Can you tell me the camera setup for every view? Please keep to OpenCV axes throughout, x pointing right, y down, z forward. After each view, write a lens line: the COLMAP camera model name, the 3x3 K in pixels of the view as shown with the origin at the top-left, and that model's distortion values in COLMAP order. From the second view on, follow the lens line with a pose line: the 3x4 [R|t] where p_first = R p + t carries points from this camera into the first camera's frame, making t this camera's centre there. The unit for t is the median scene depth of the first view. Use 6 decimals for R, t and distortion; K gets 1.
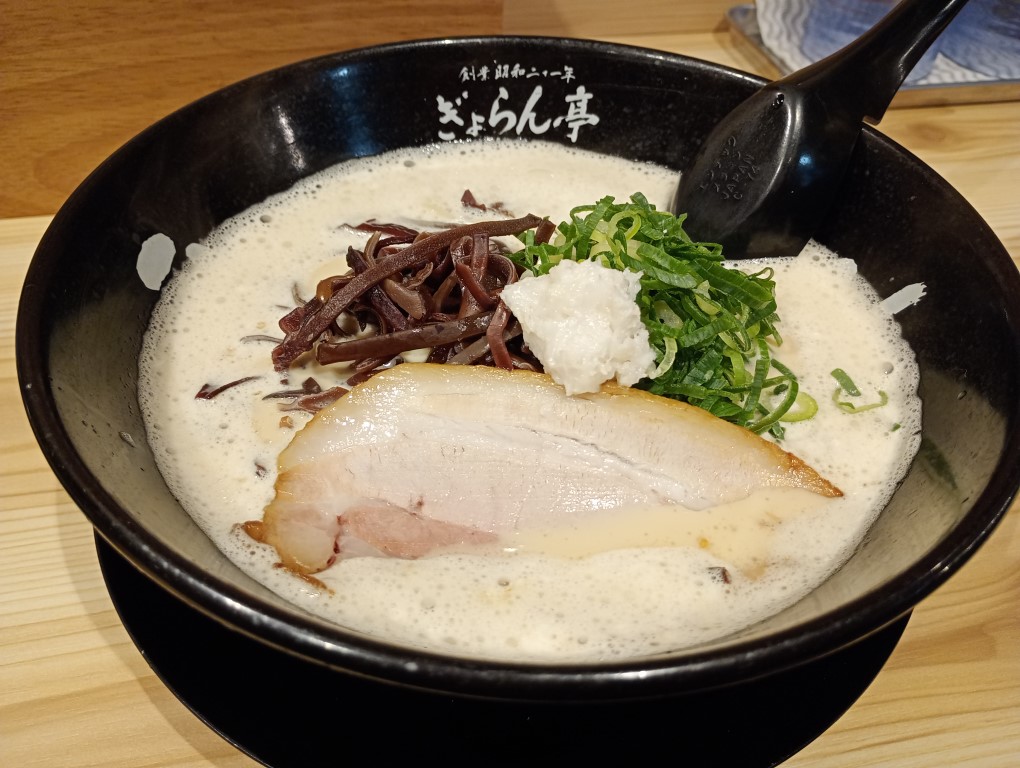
lens RADIAL K [[820.7, 0, 502.8], [0, 820.7, 376.1], [0, 0, 1]] dist [0.046587, -0.062277]
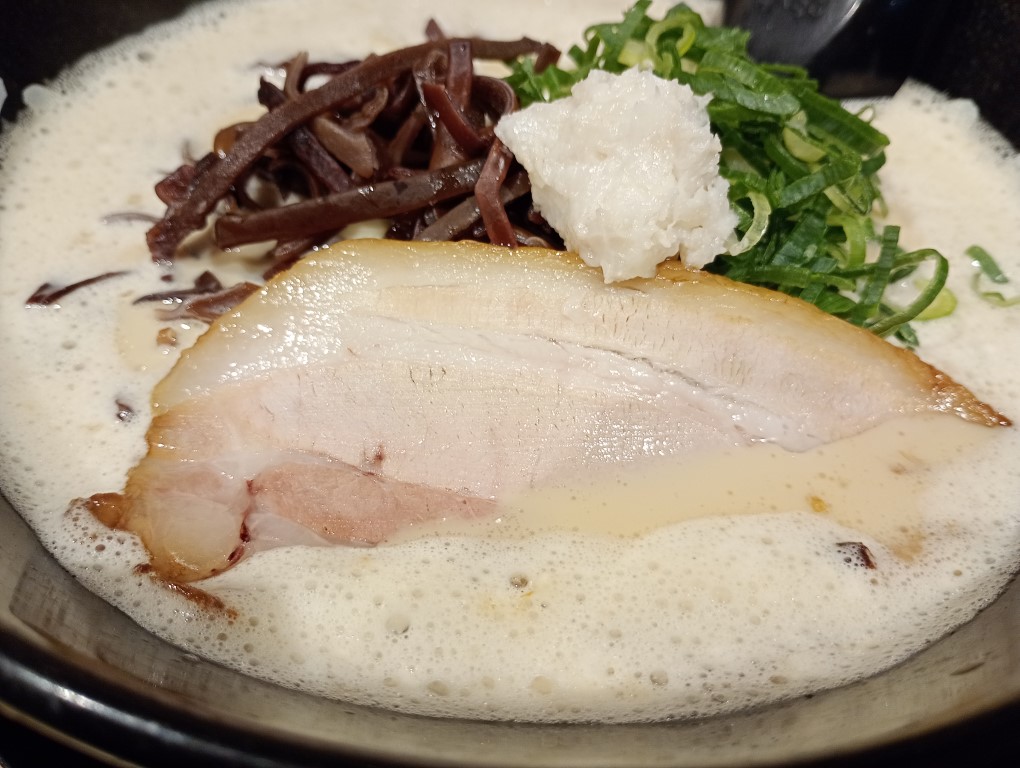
lens RADIAL K [[820.7, 0, 514.5], [0, 820.7, 385.6], [0, 0, 1]] dist [0.046587, -0.062277]
pose [[0.997842, -0.024559, 0.060887, -0.032475], [0.018913, 0.995614, 0.091622, 0.042049], [-0.062870, -0.090272, 0.993931, 0.352300]]
